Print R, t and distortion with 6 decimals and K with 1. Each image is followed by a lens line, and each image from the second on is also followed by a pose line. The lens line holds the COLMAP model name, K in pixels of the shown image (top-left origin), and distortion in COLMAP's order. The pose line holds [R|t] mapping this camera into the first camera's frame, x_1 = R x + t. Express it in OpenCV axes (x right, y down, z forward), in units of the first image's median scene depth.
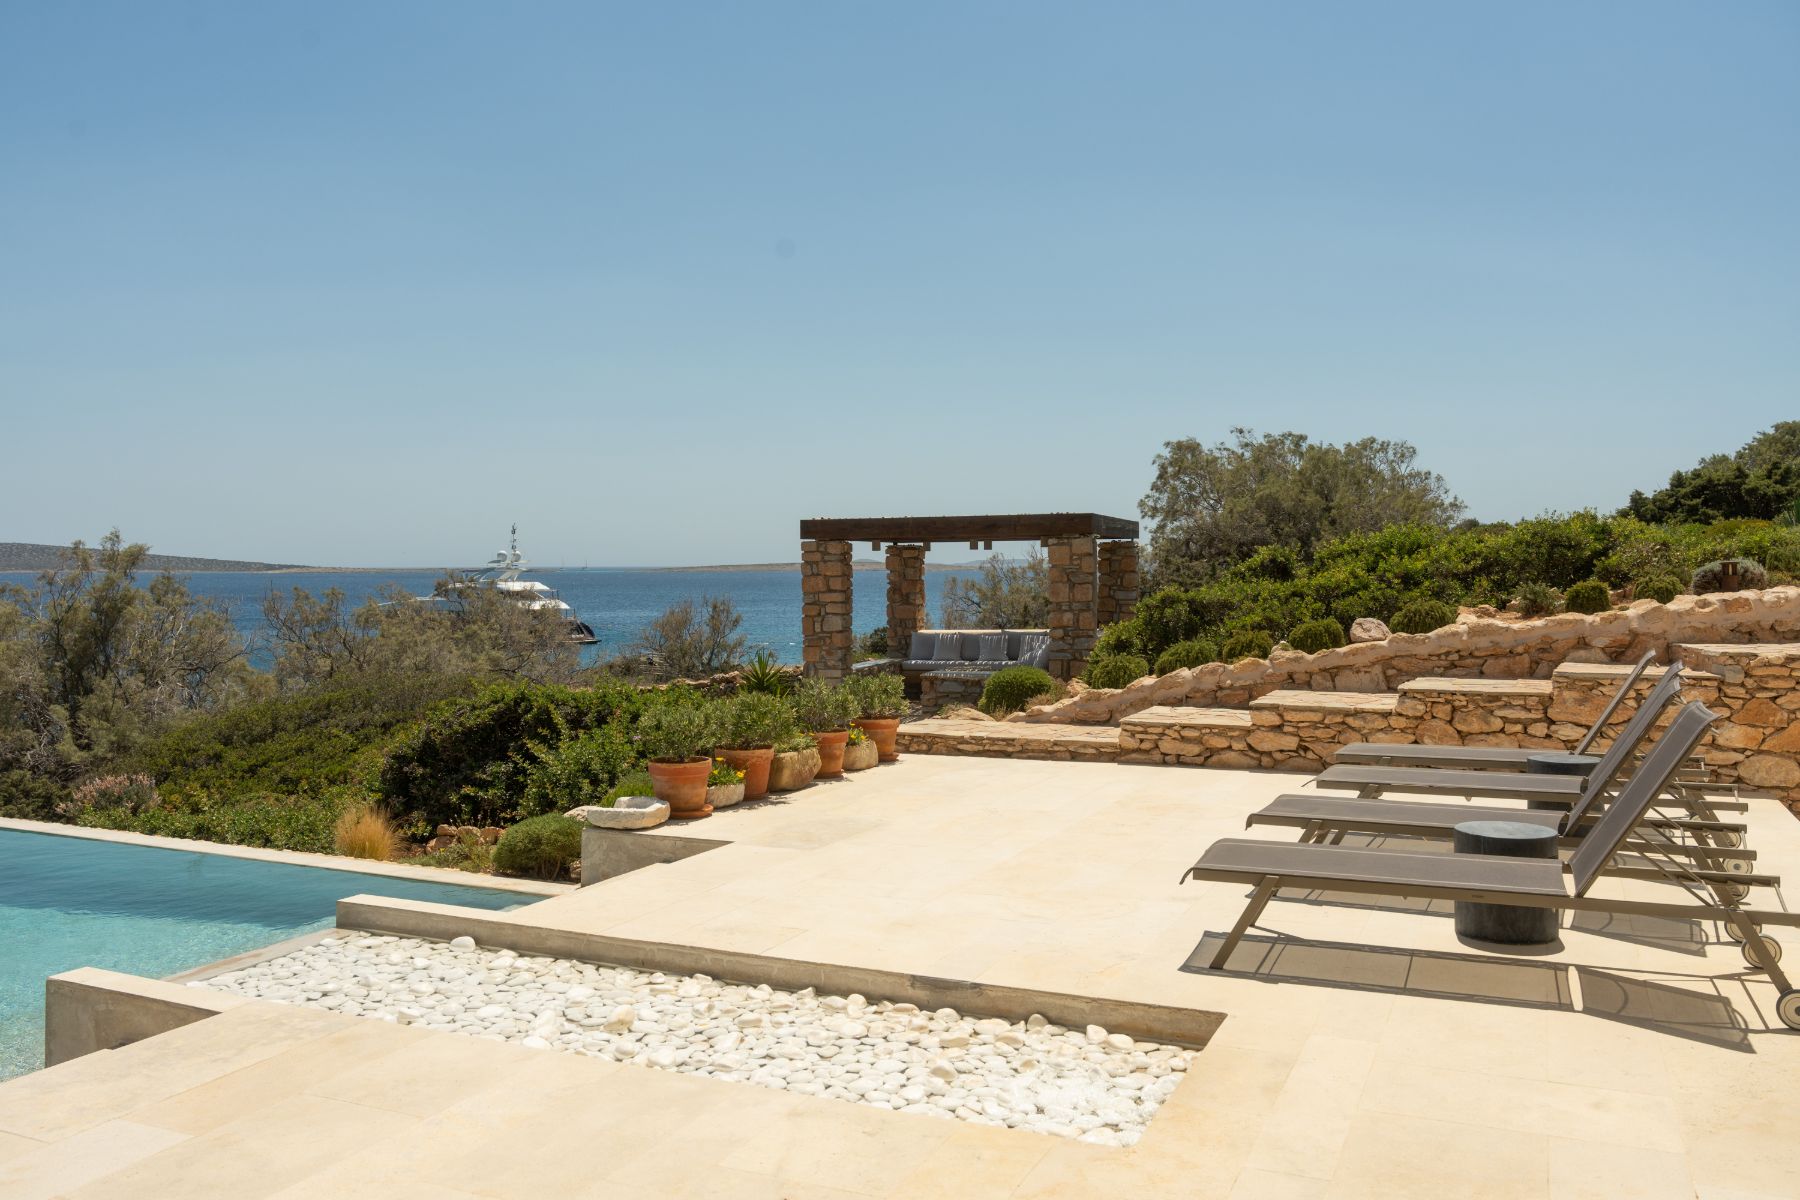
lens RADIAL K [[1421.2, 0, 900.0], [0, 1421.2, 600.0], [0, 0, 1]] dist [-0.005280, -0.001202]
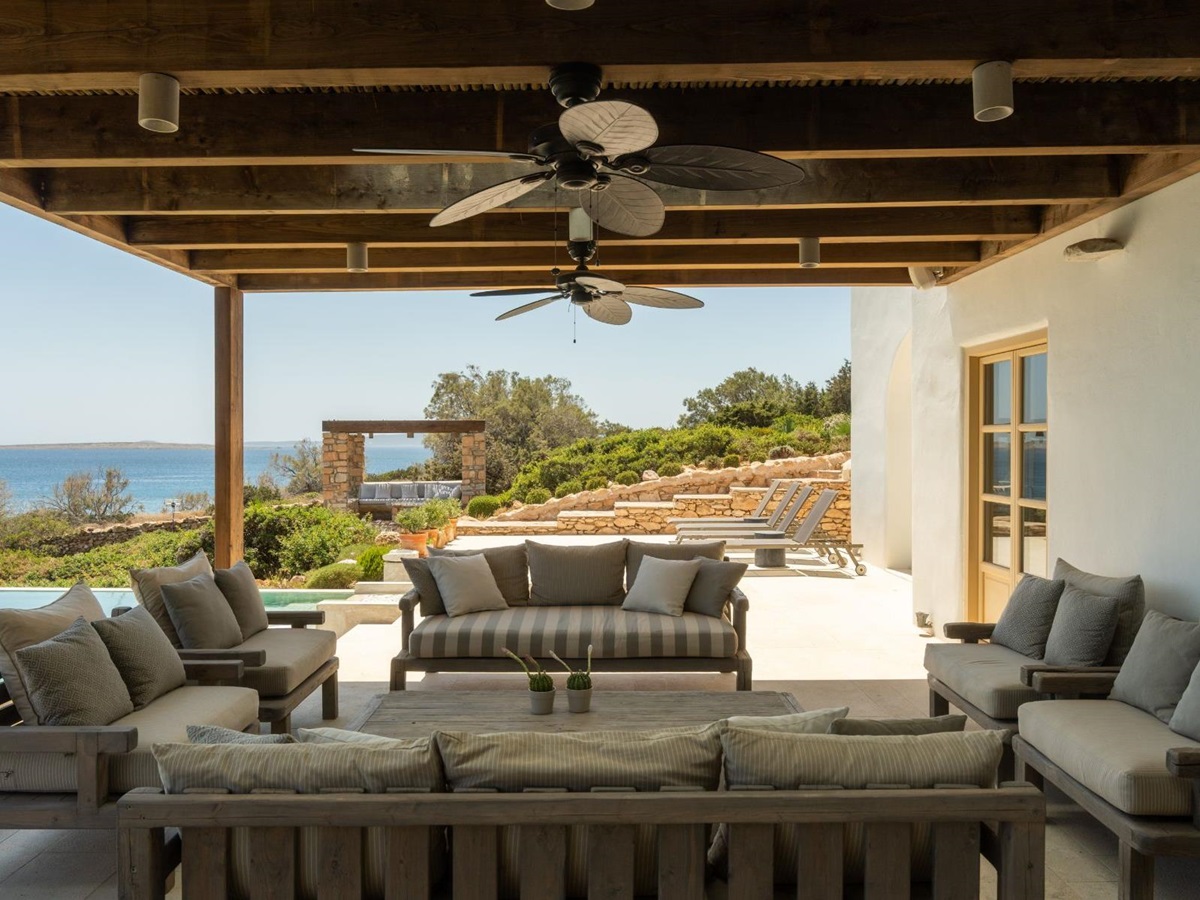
lens RADIAL K [[1009.3, 0, 600.0], [0, 1009.3, 450.0], [0, 0, 1]] dist [0.006424, 0.002515]
pose [[0.897540, 0.003824, 0.440917, -0.461388], [0.005204, 0.999801, -0.019264, 0.010559], [-0.440903, 0.019585, 0.897341, -0.436792]]
